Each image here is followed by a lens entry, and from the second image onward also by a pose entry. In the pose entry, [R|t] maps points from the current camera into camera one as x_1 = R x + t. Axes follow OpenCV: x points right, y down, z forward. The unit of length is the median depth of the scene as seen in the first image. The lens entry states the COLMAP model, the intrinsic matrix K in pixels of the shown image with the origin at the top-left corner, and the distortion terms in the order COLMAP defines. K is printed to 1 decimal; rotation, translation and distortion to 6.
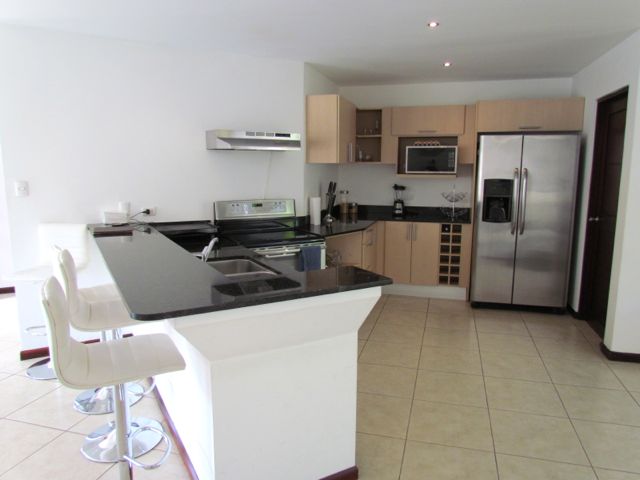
lens RADIAL K [[456.1, 0, 317.3], [0, 456.1, 239.1], [0, 0, 1]] dist [-0.012311, -0.000096]
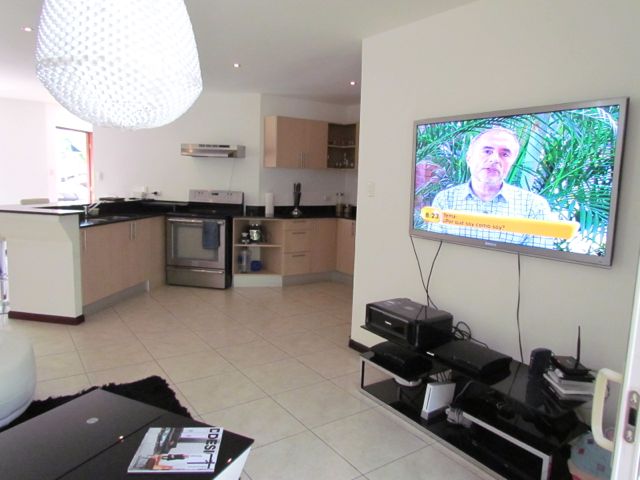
lens RADIAL K [[456.1, 0, 315.5], [0, 456.1, 244.4], [0, 0, 1]] dist [-0.012311, -0.000096]
pose [[0.769413, 0.119128, -0.627545, 1.155857], [-0.131446, 0.990957, 0.026954, 0.003727], [0.625081, 0.061750, 0.778114, 0.075340]]
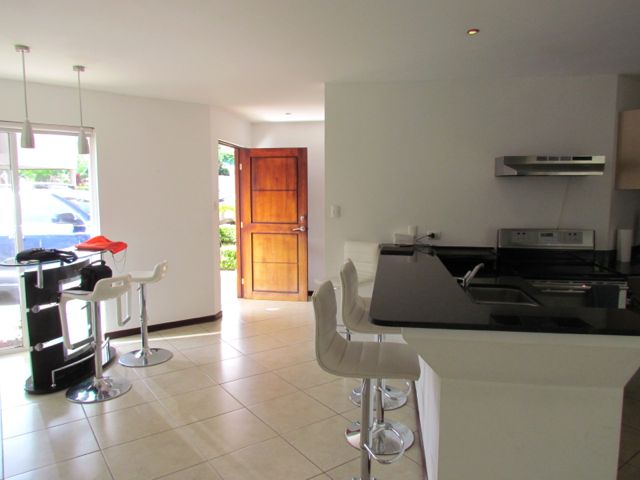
lens RADIAL K [[456.1, 0, 324.3], [0, 456.1, 239.2], [0, 0, 1]] dist [-0.012311, -0.000096]
pose [[0.790570, 0.054710, -0.609923, 0.081747], [-0.091149, 0.995419, -0.028856, 0.002763], [0.605551, 0.078406, 0.791935, -0.005258]]
